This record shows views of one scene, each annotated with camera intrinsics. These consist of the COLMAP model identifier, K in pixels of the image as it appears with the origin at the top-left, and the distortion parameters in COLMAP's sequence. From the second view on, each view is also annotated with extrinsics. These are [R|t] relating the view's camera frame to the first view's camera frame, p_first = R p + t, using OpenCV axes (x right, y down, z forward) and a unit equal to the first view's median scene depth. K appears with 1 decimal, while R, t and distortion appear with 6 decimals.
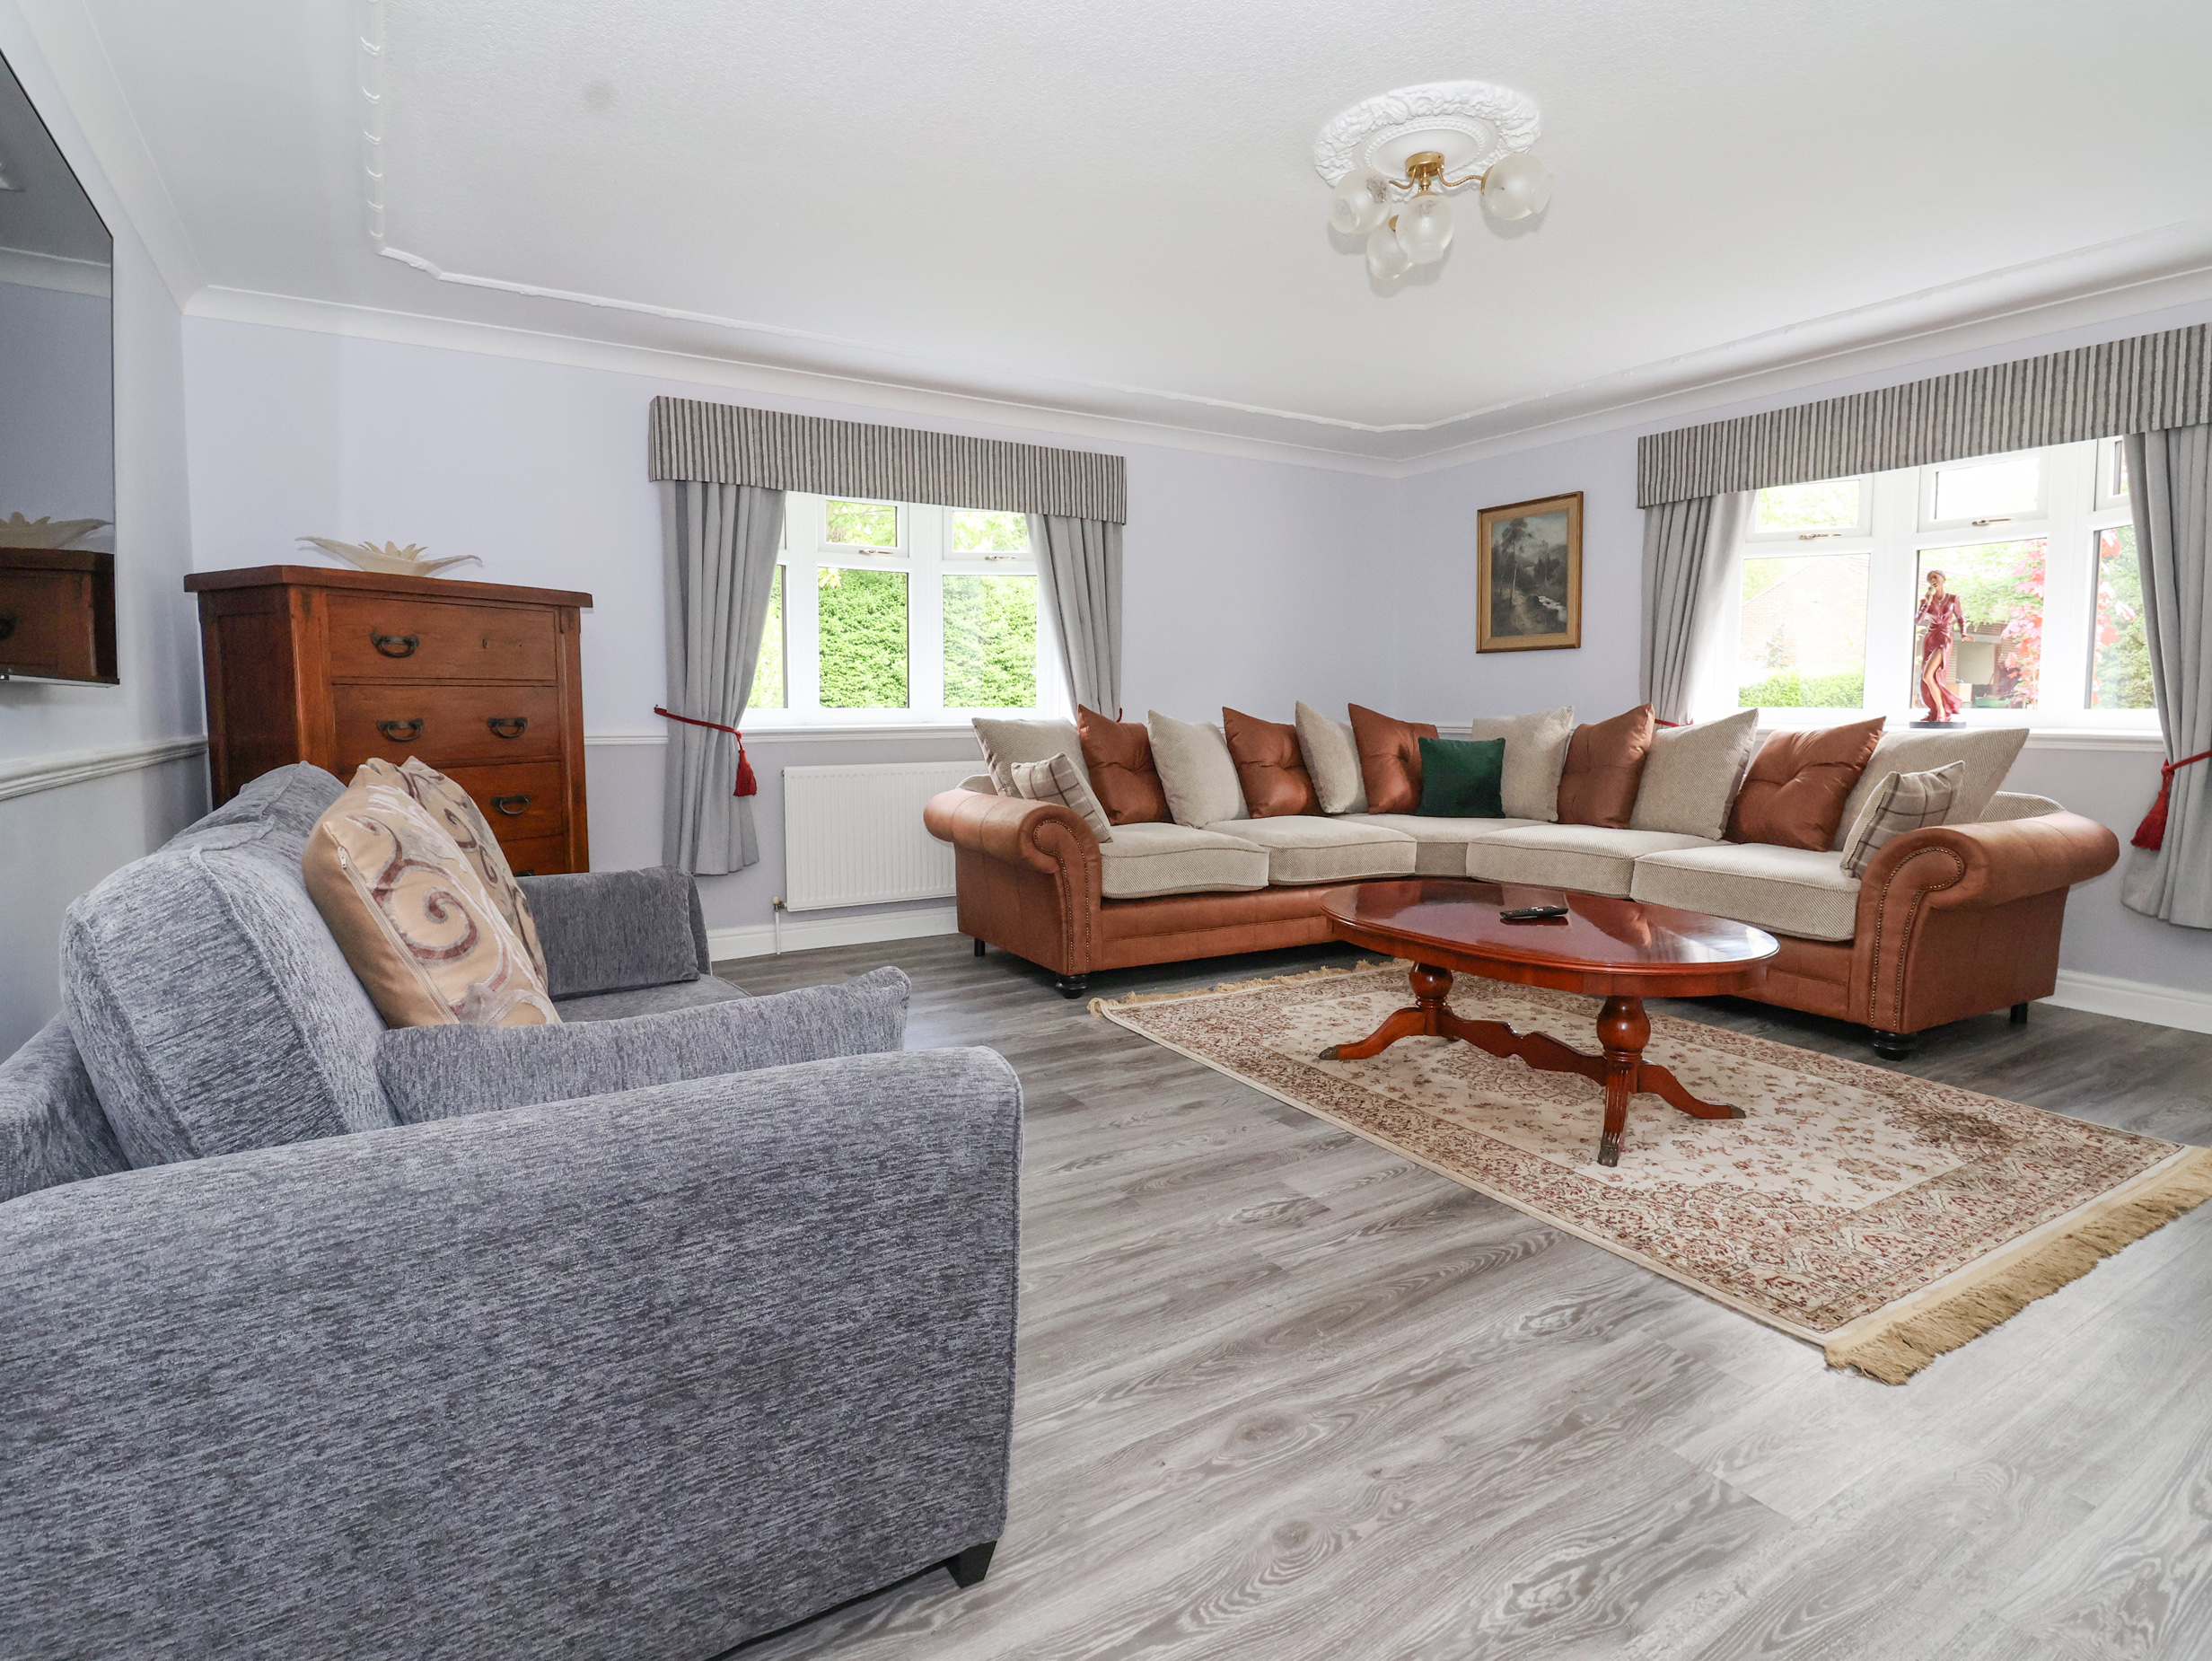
lens RADIAL K [[1156.1, 0, 1086.4], [0, 1156.1, 810.5], [0, 0, 1]] dist [-0.003608, -0.012690]
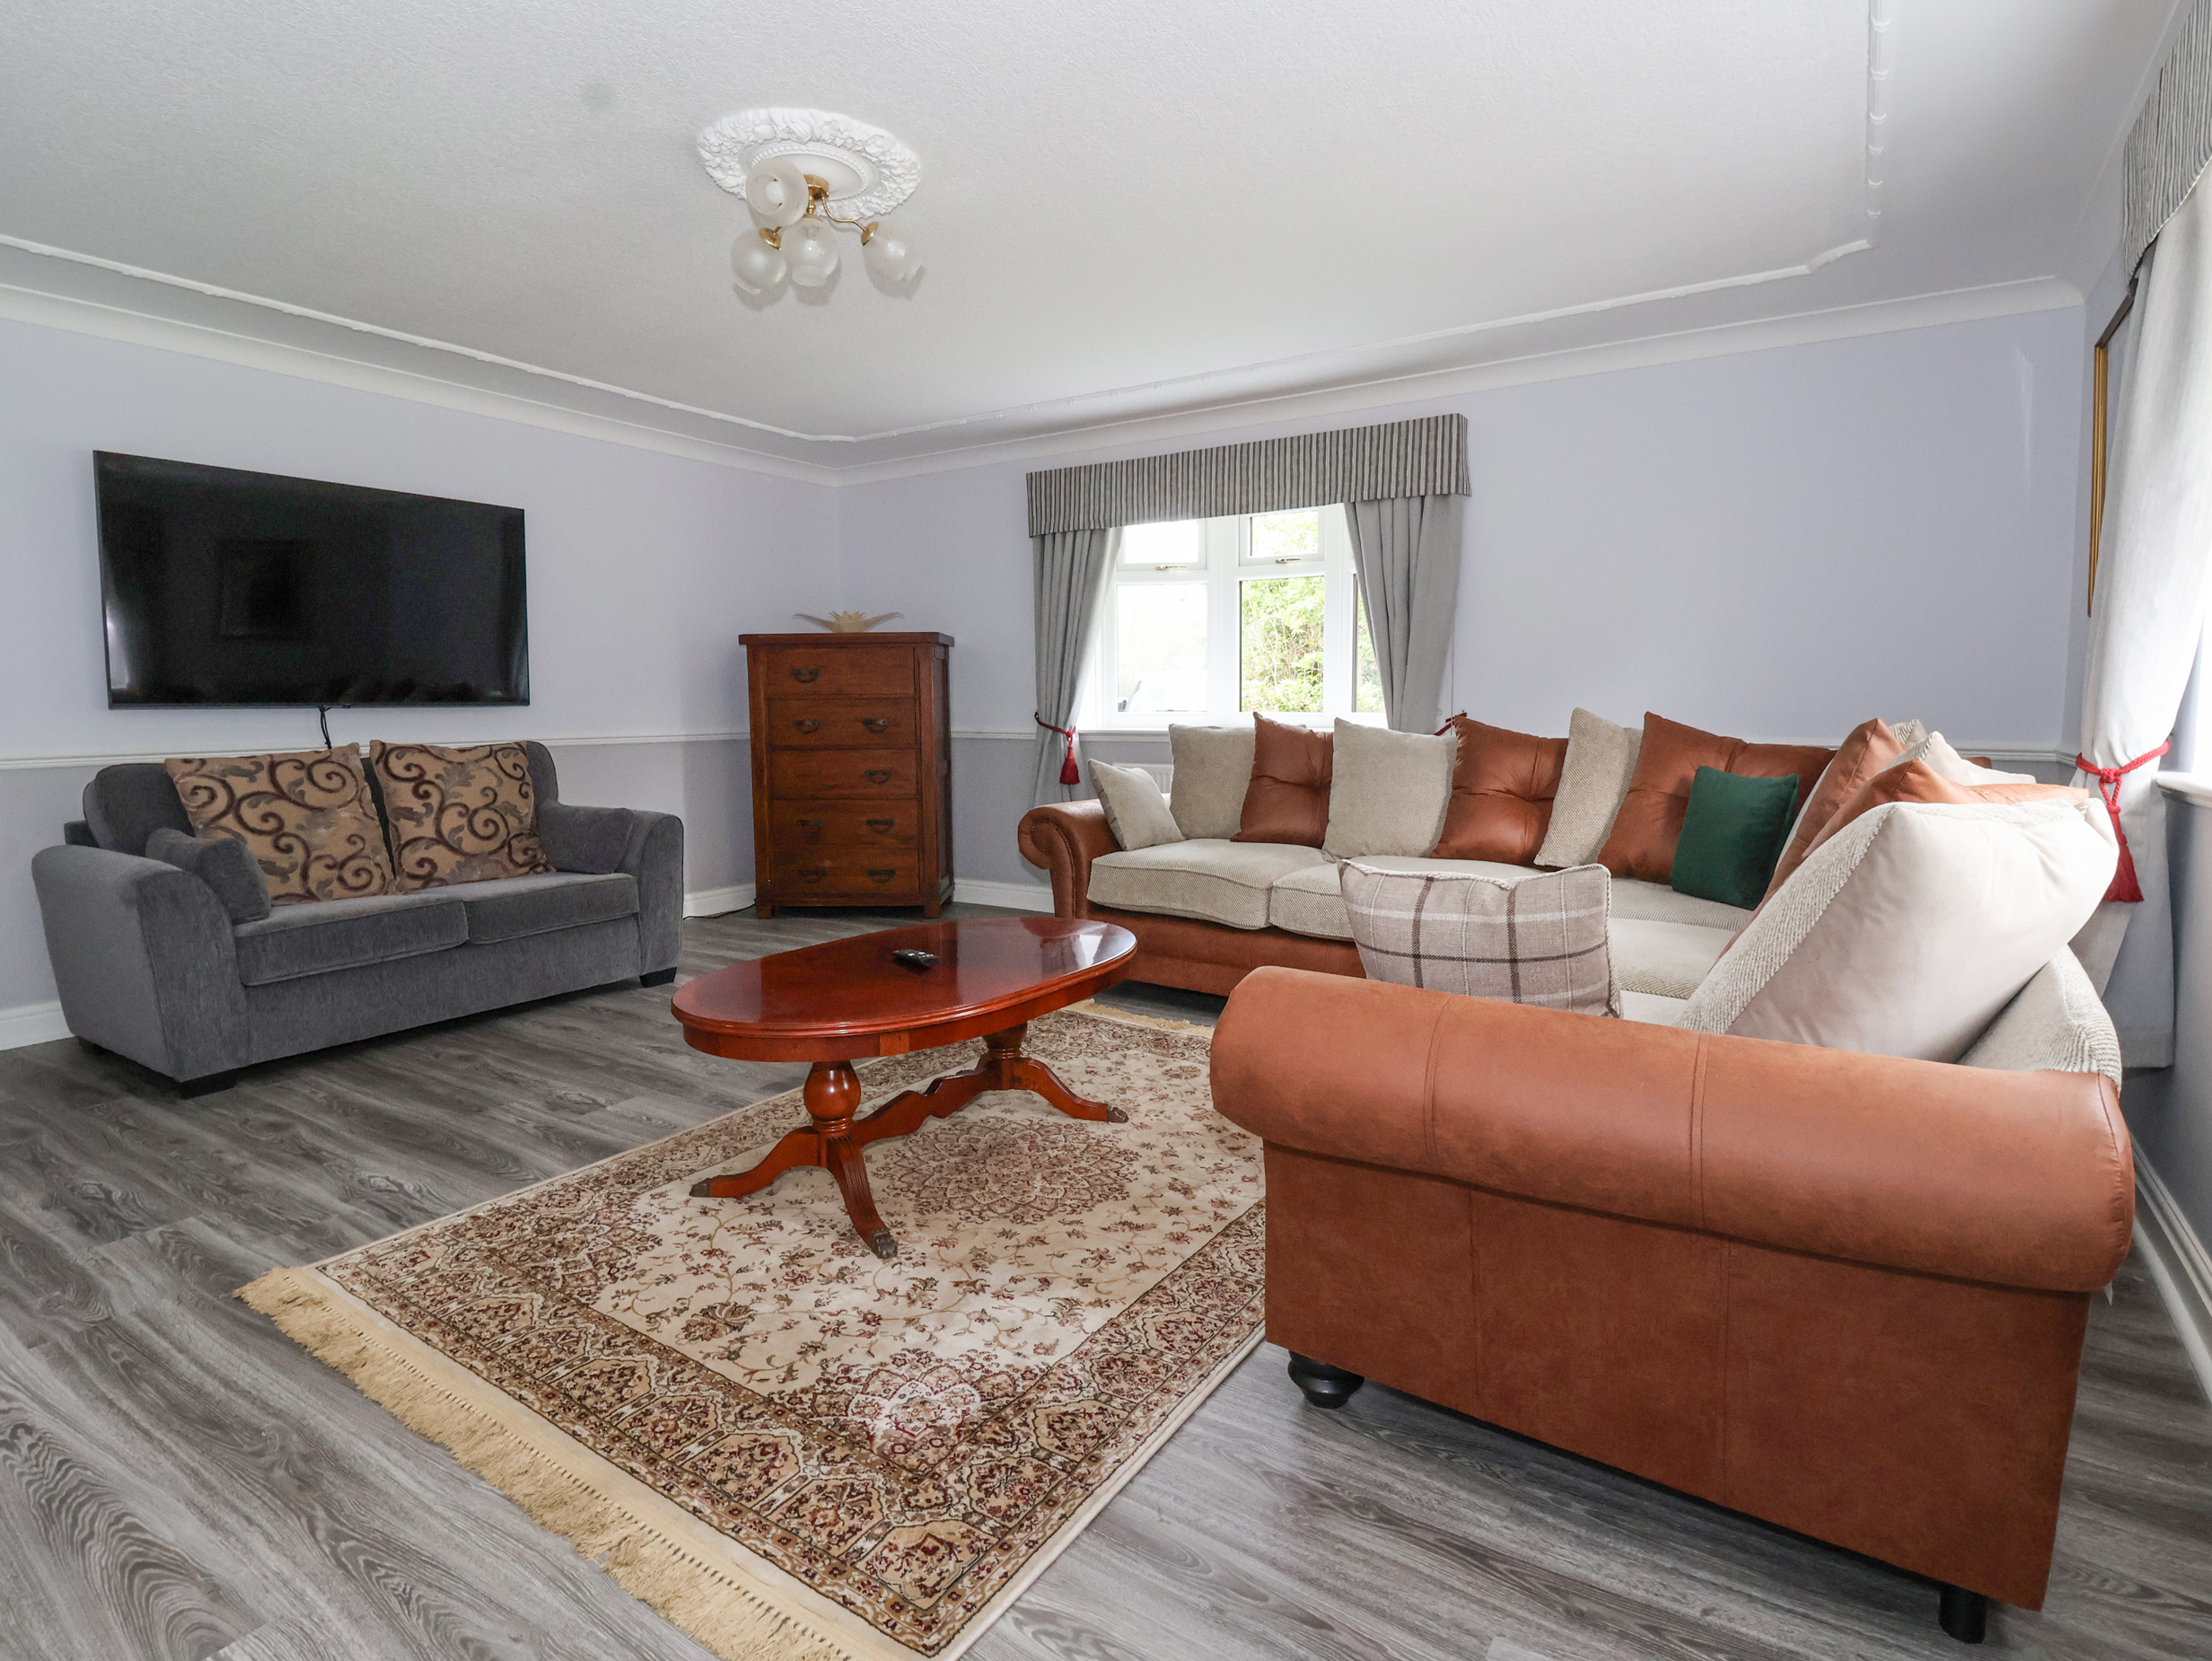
lens RADIAL K [[1156.1, 0, 1086.4], [0, 1156.1, 810.5], [0, 0, 1]] dist [-0.003608, -0.012690]
pose [[0.426398, 0.084814, -0.900550, 0.914738], [-0.076301, 0.995418, 0.057622, -0.063078], [0.901312, 0.044143, 0.430916, 0.542217]]
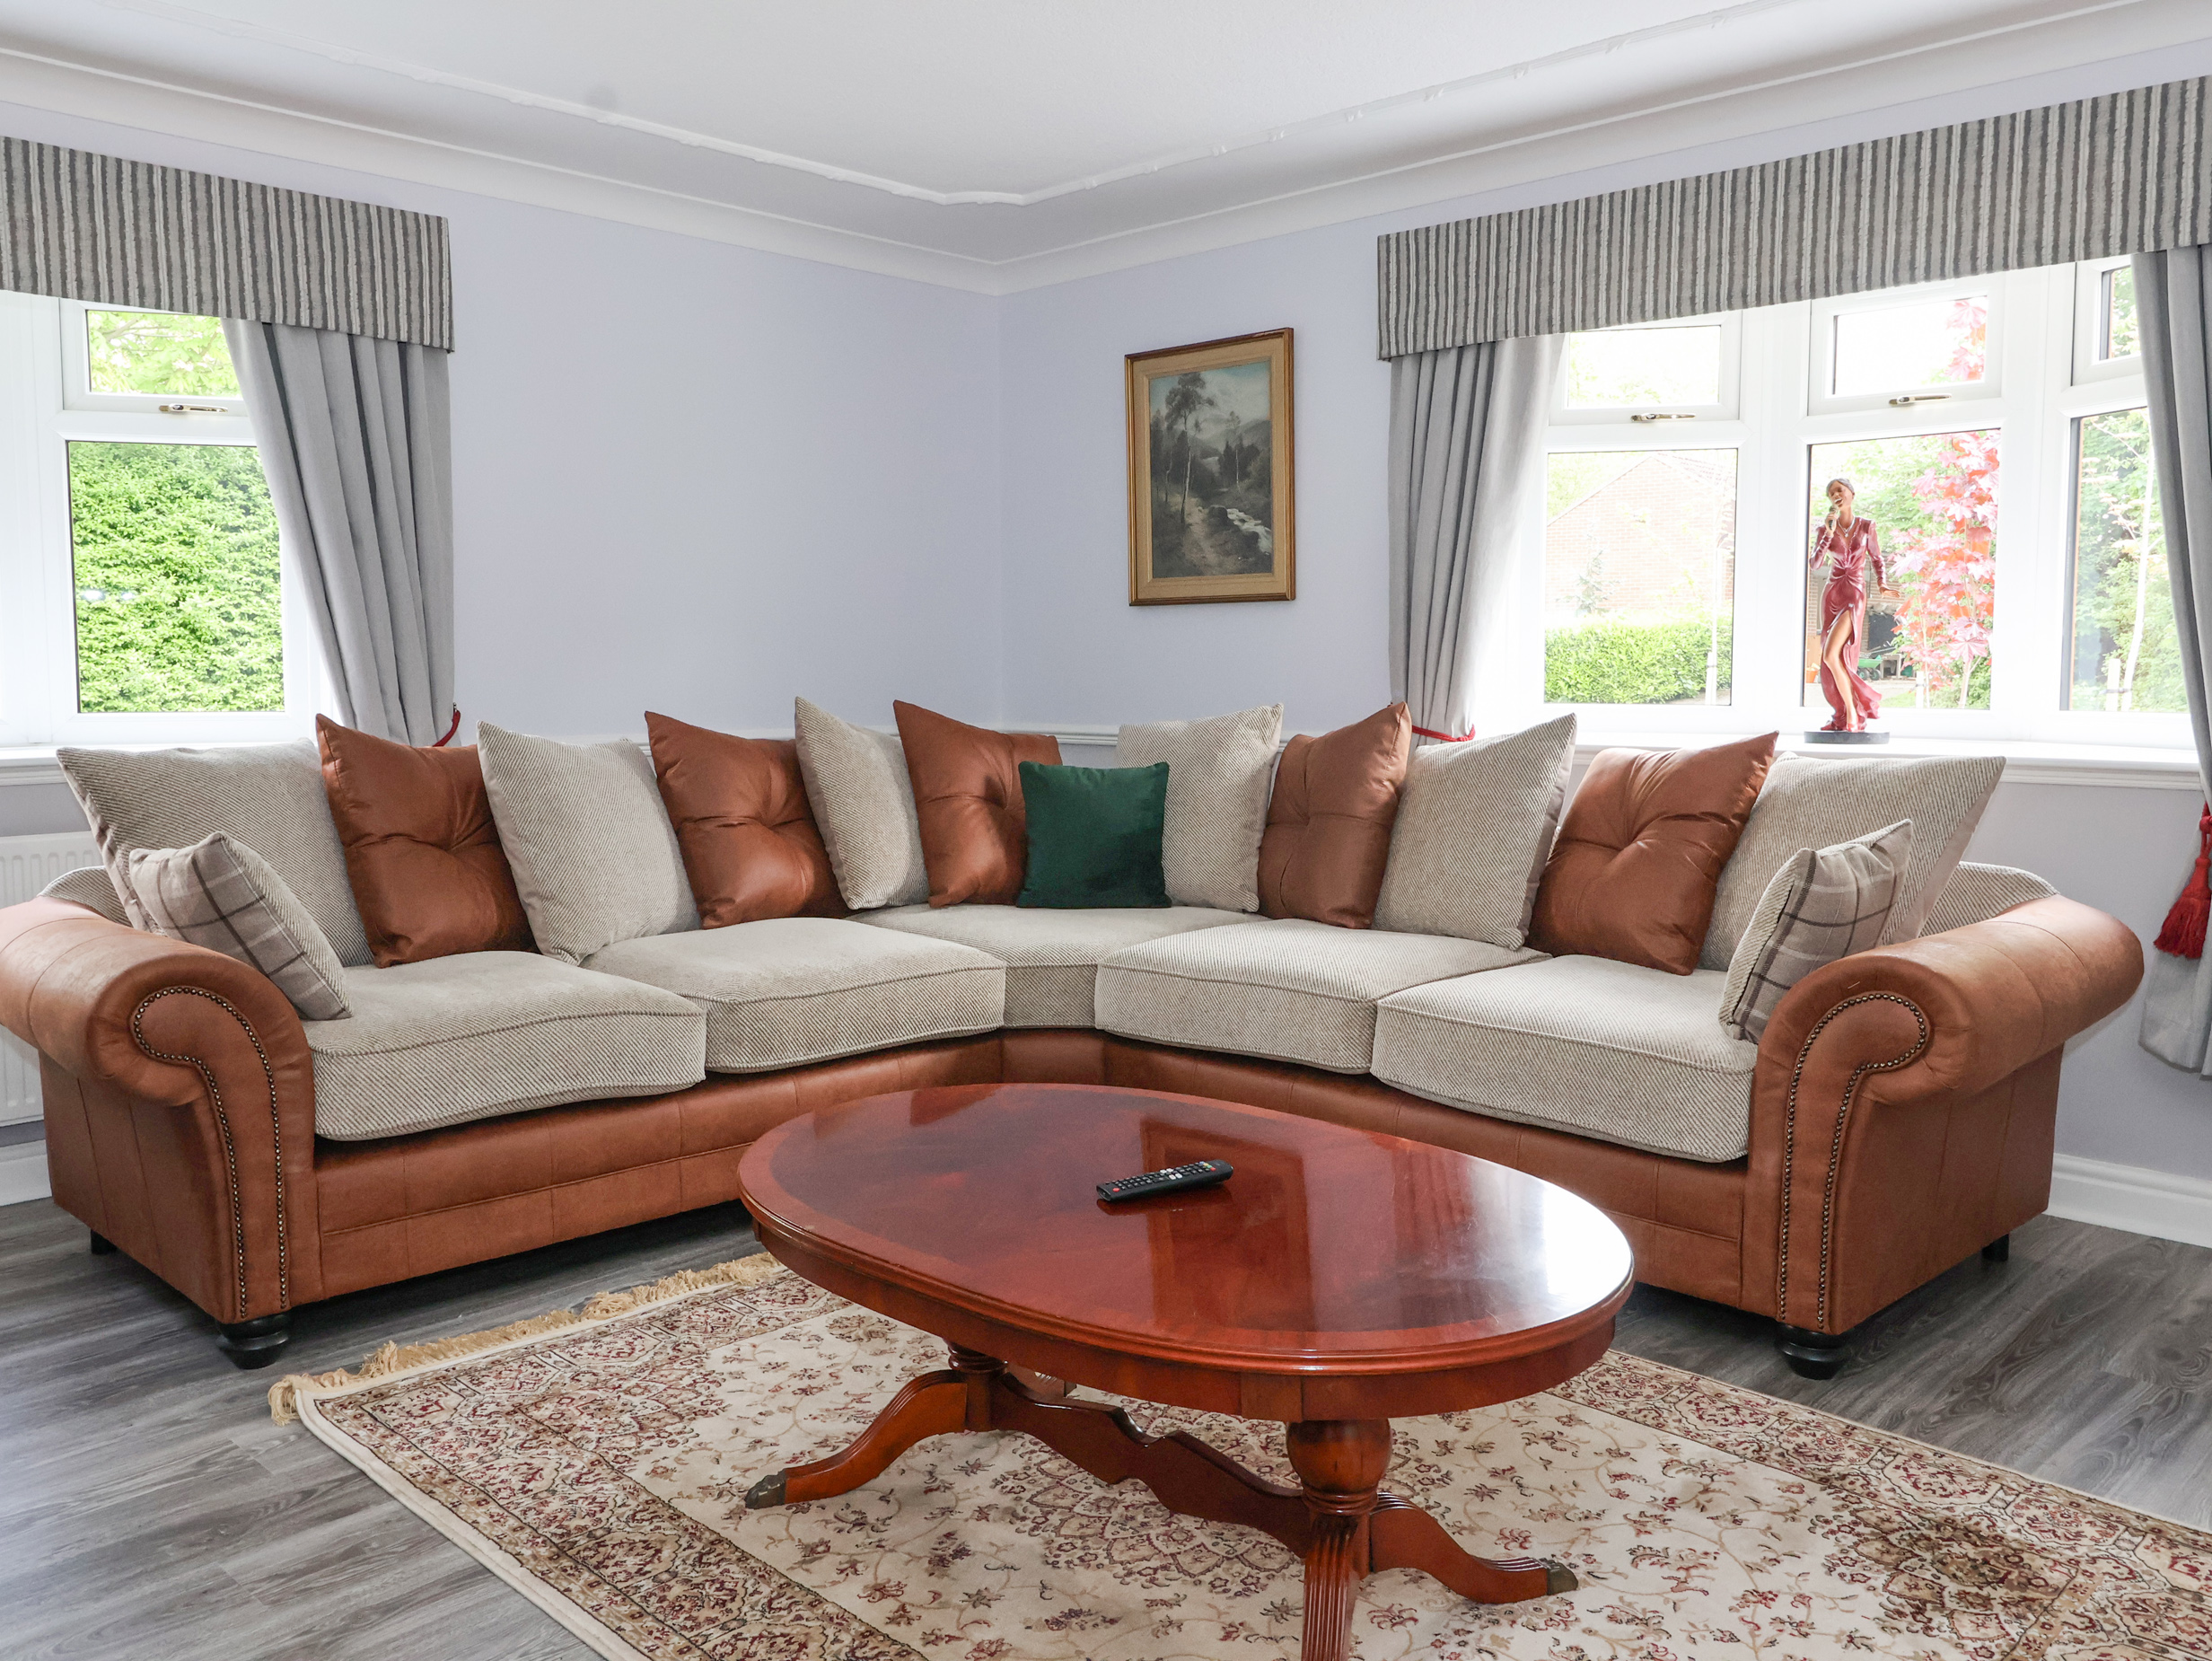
lens RADIAL K [[1773.9, 0, 1091.3], [0, 1773.9, 836.9], [0, 0, 1]] dist [-0.003111, 0.007313]
pose [[0.965427, -0.027489, 0.259219, 0.129302], [0.025436, 0.999613, 0.011271, -0.046846], [-0.259429, -0.004287, 0.965753, 0.227169]]
